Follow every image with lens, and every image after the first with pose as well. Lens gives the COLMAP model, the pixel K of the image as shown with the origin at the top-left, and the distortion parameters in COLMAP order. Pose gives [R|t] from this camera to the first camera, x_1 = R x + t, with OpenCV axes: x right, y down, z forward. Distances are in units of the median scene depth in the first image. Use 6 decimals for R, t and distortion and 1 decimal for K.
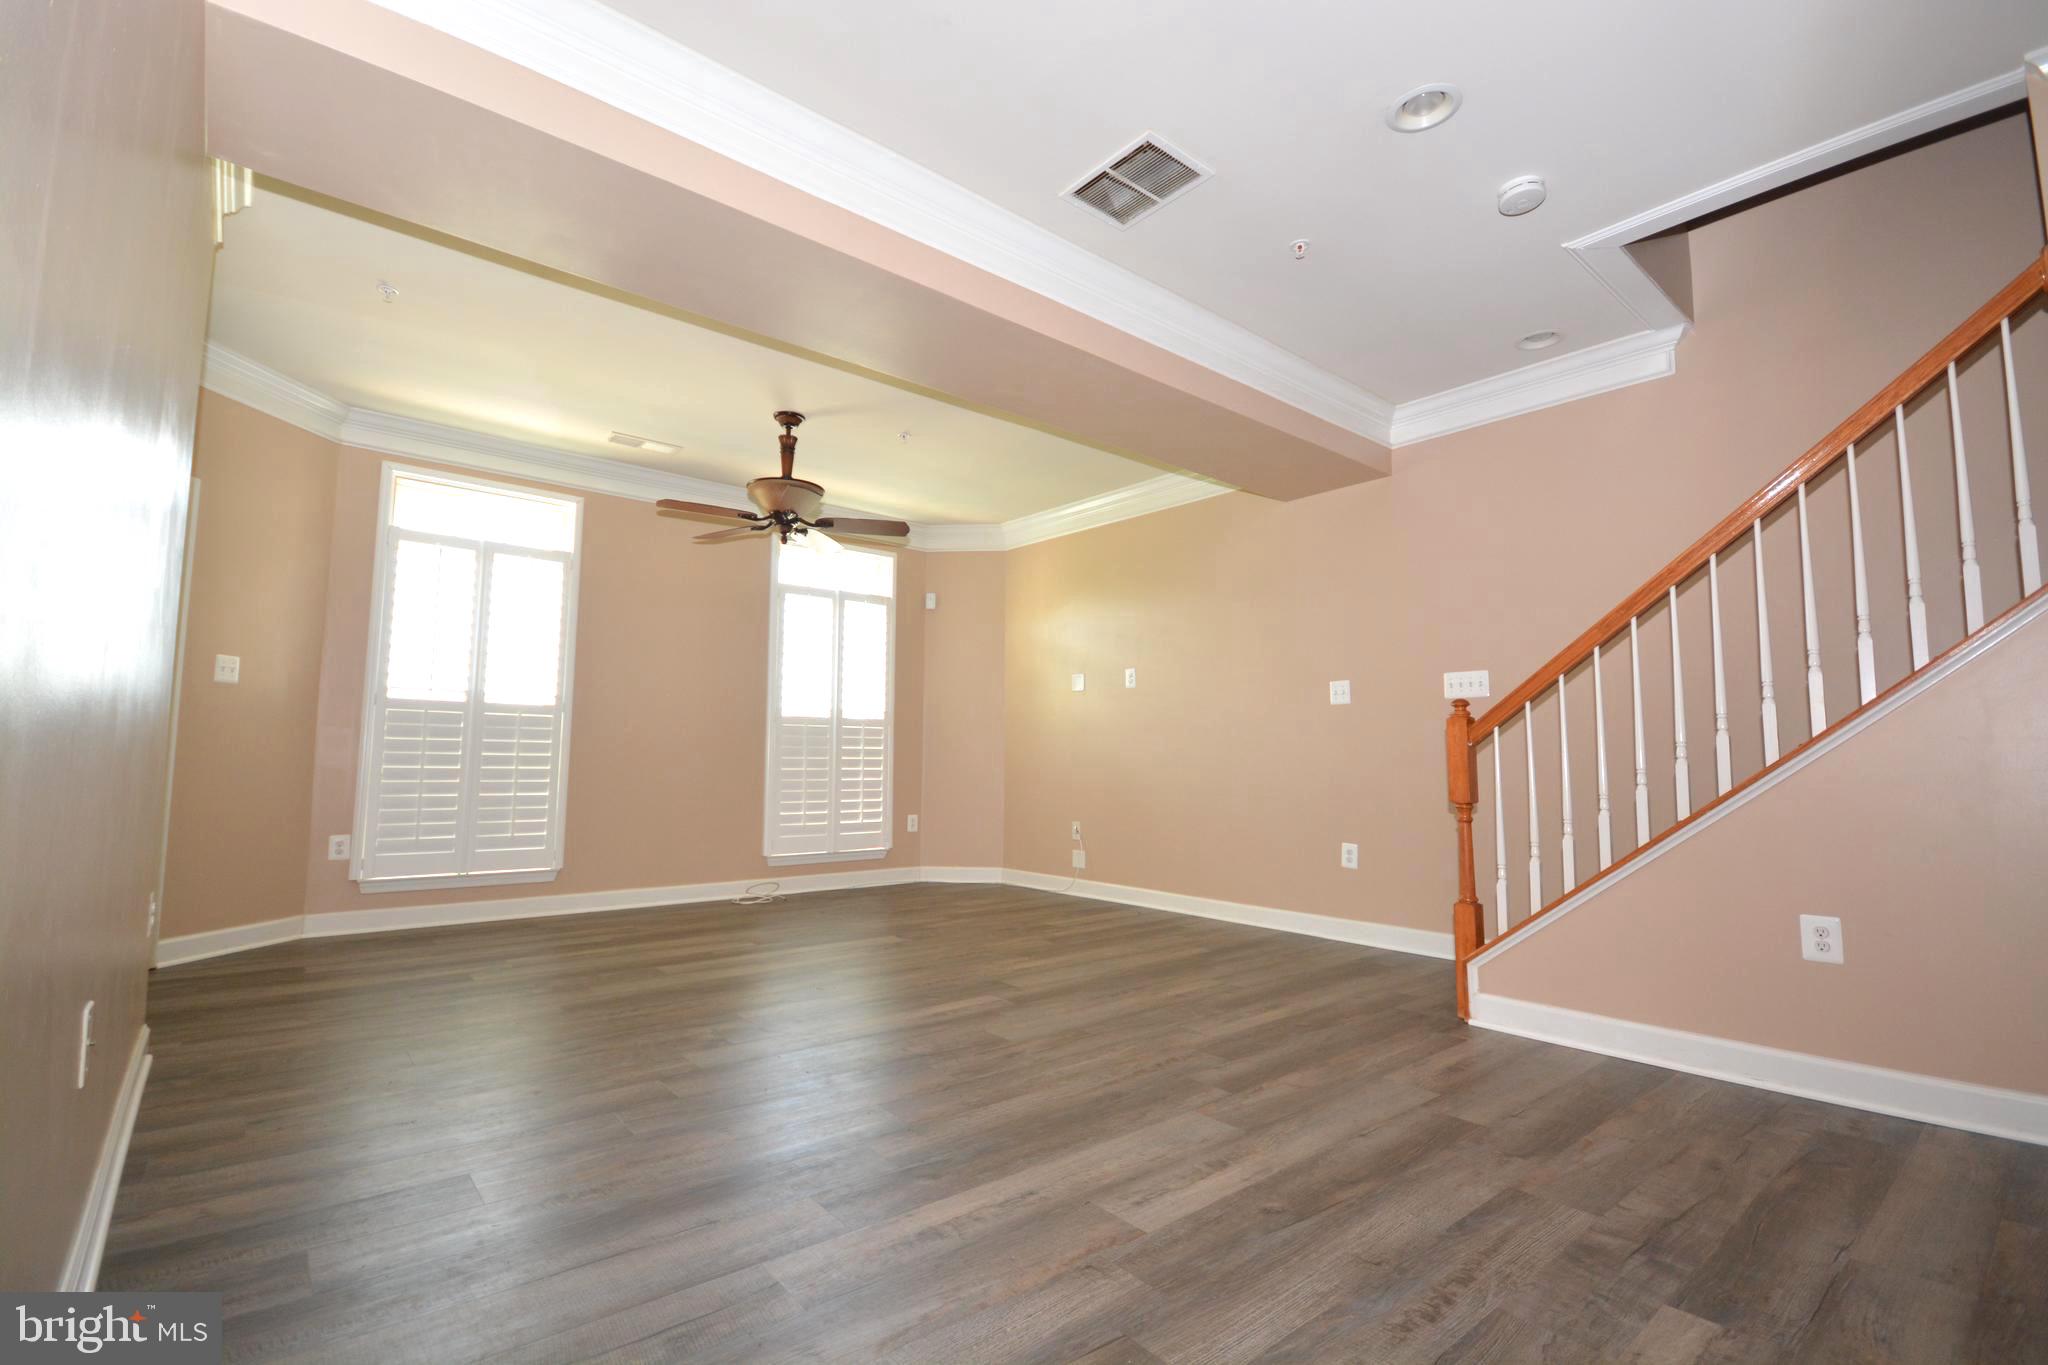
lens RADIAL K [[922.9, 0, 1024.0], [0, 922.9, 682.5], [0, 0, 1]] dist [0.006931, 0.000049]
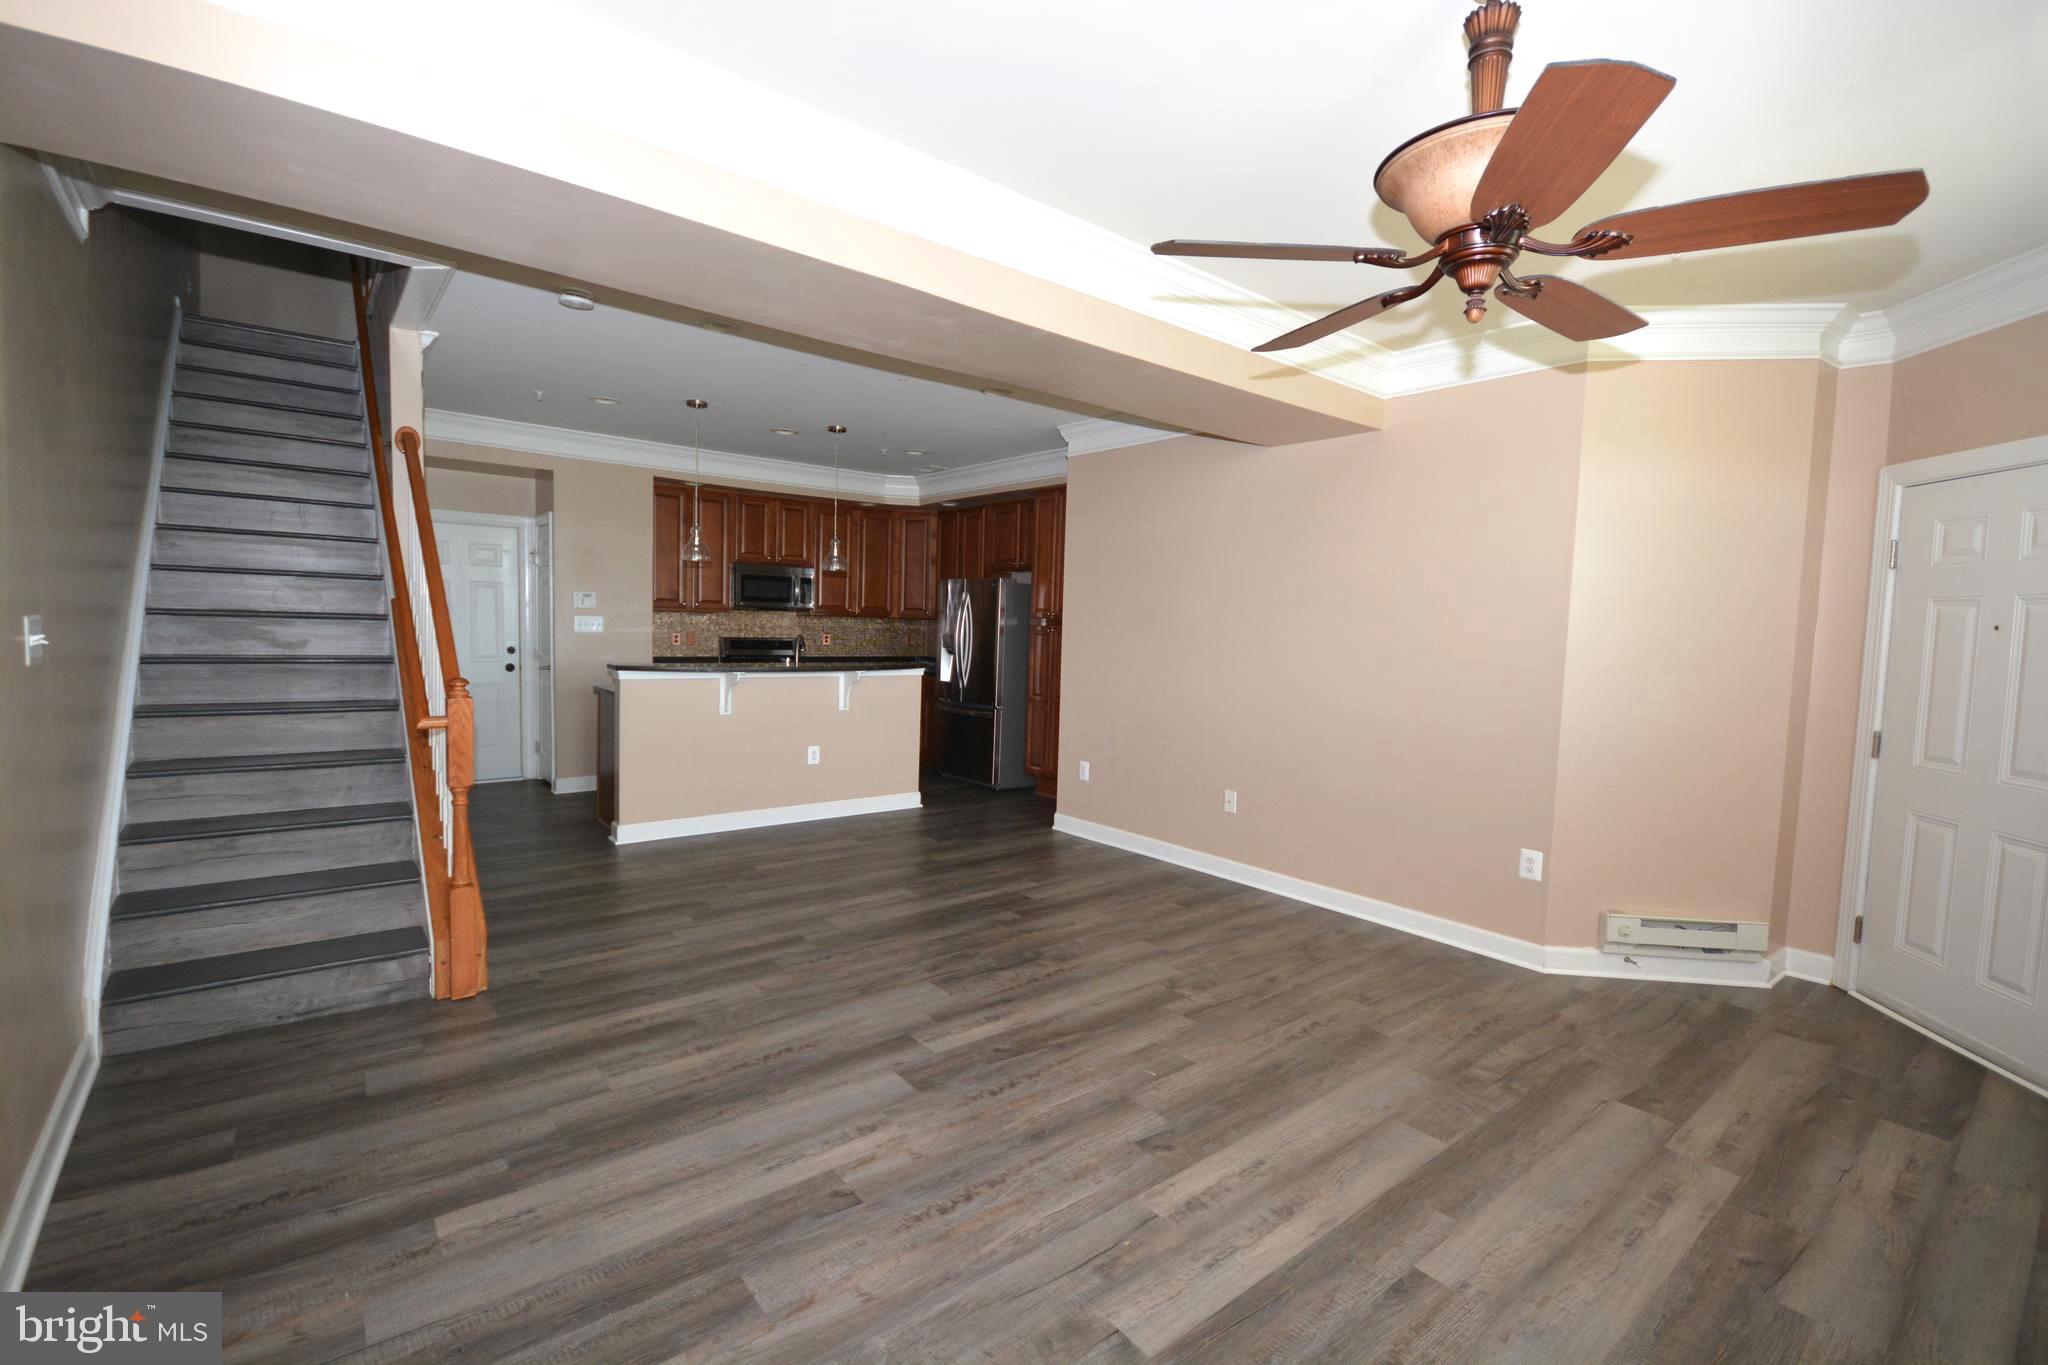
lens RADIAL K [[879.2, 0, 1017.5], [0, 879.2, 709.8], [0, 0, 1]] dist [-0.001241, -0.000093]
pose [[-0.998975, -0.037775, 0.024943, -0.094610], [-0.037499, 0.999231, 0.011439, 0.014127], [-0.025356, 0.010492, -0.999623, 1.422124]]
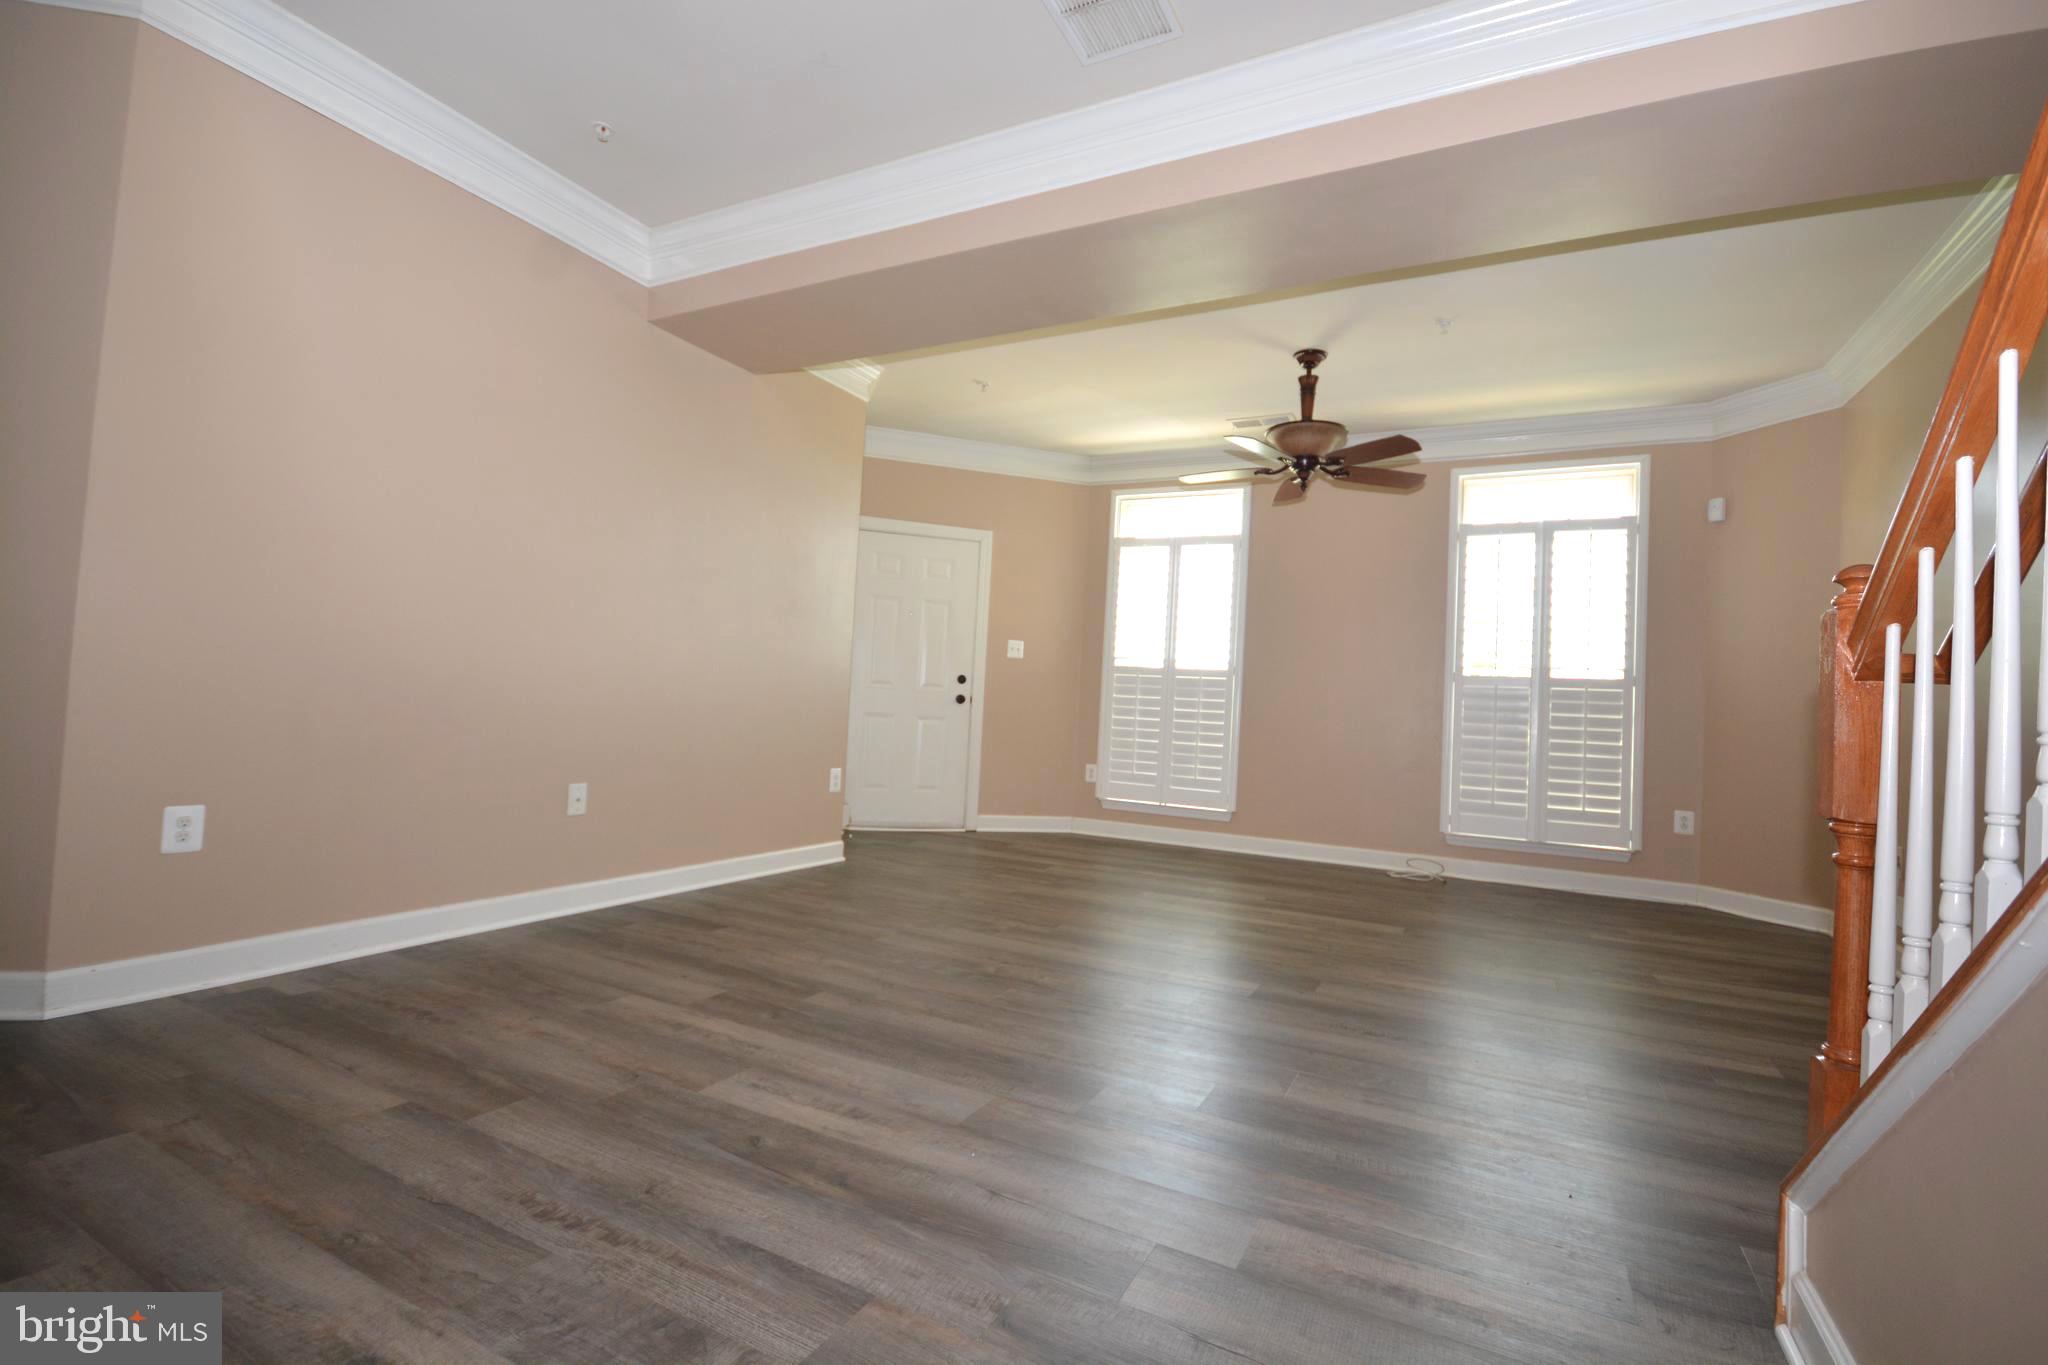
lens RADIAL K [[922.4, 0, 1018.9], [0, 922.4, 680.3], [0, 0, 1]] dist [-0.001370, 0.000145]
pose [[0.378596, -0.019568, -0.925355, 0.535045], [0.030975, 0.999484, -0.008462, 0.046963], [0.925044, -0.025459, 0.379007, 0.382497]]
